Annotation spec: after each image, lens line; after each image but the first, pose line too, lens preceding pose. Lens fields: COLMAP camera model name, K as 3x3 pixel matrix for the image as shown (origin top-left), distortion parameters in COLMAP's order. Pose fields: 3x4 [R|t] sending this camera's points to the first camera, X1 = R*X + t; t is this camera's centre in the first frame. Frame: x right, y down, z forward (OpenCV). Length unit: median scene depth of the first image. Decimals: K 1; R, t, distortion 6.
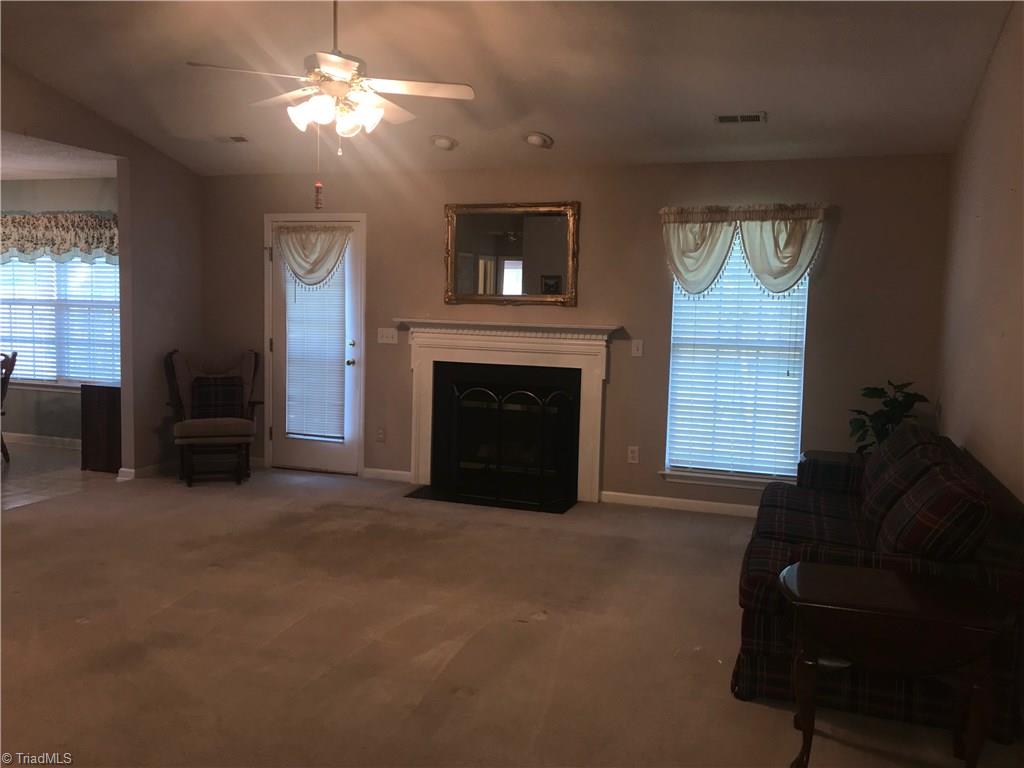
lens RADIAL K [[869.1, 0, 508.2], [0, 869.1, 378.0], [0, 0, 1]] dist [0.016788, -0.006105]
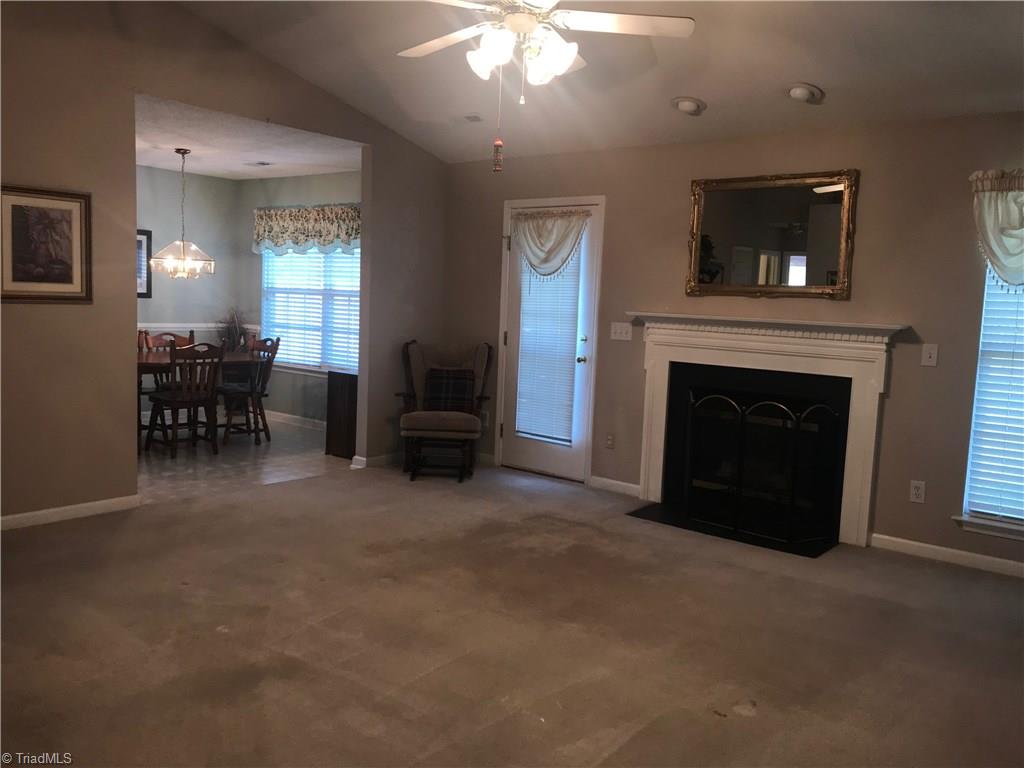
lens RADIAL K [[833.9, 0, 513.2], [0, 833.9, 377.0], [0, 0, 1]] dist [0.038414, -0.054445]
pose [[0.941857, 0.045829, -0.332874, 0.044876], [-0.045968, 0.998915, 0.007463, -0.002853], [0.332855, 0.008272, 0.942942, 0.156780]]
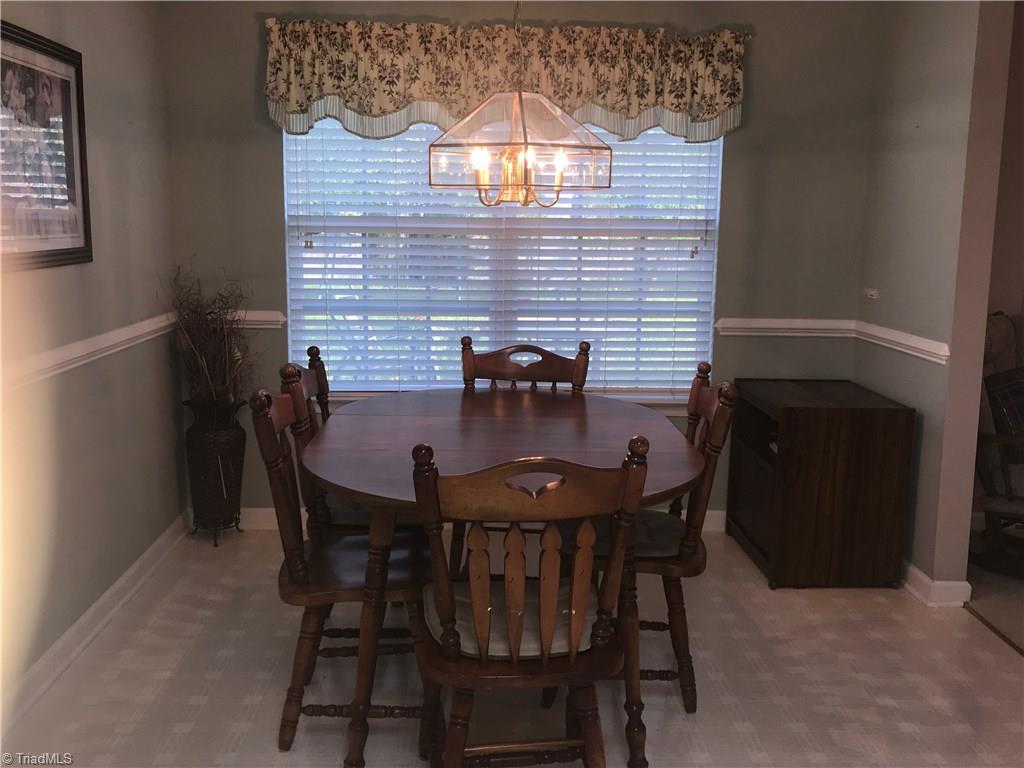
lens RADIAL K [[948.9, 0, 508.8], [0, 948.9, 382.7], [0, 0, 1]] dist [-0.012191, 0.000000]
pose [[0.932419, -0.073975, 0.353727, -0.846355], [0.039071, 0.993723, 0.104825, -0.067138], [-0.359261, -0.083920, 0.929456, 0.632622]]
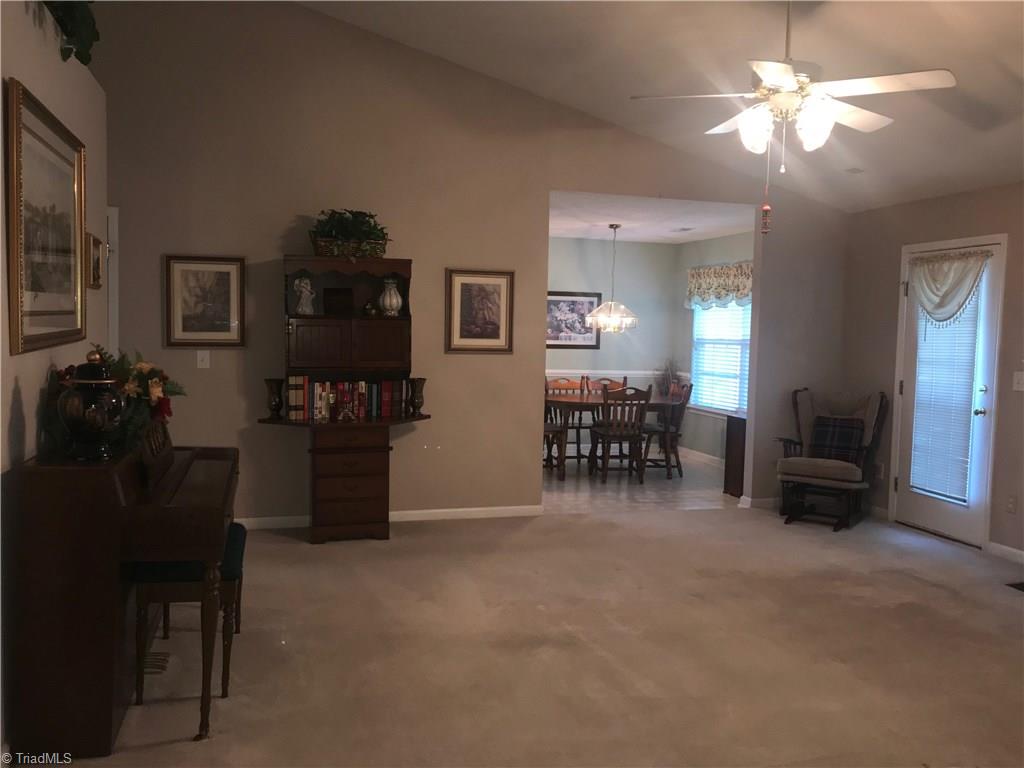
lens RADIAL K [[833.9, 0, 511.2], [0, 833.9, 382.3], [0, 0, 1]] dist [0.038414, -0.054445]
pose [[0.582928, 0.040511, -0.811513, 0.220480], [-0.078500, 0.996892, -0.006623, -0.005966], [0.808723, 0.067565, 0.584297, 0.168862]]
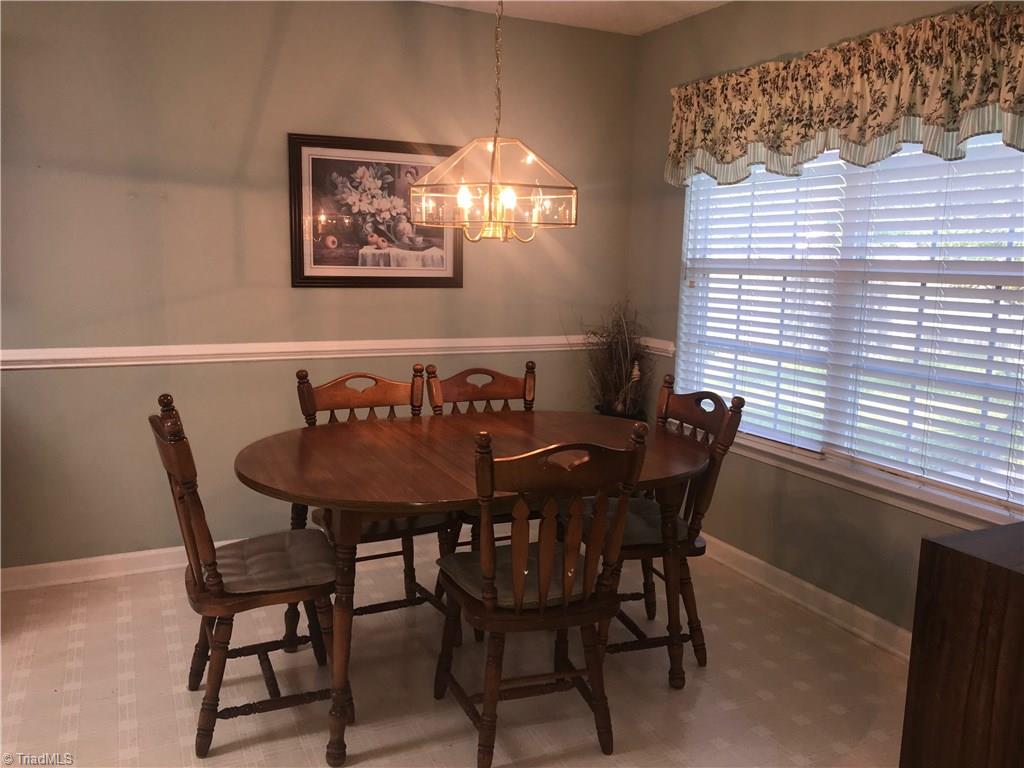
lens RADIAL K [[833.9, 0, 511.3], [0, 833.9, 381.7], [0, 0, 1]] dist [0.038414, -0.054445]
pose [[0.705438, 0.094230, -0.702479, -0.415360], [-0.060710, 0.995514, 0.072572, -0.062862], [0.706166, -0.008547, 0.707994, 0.735524]]
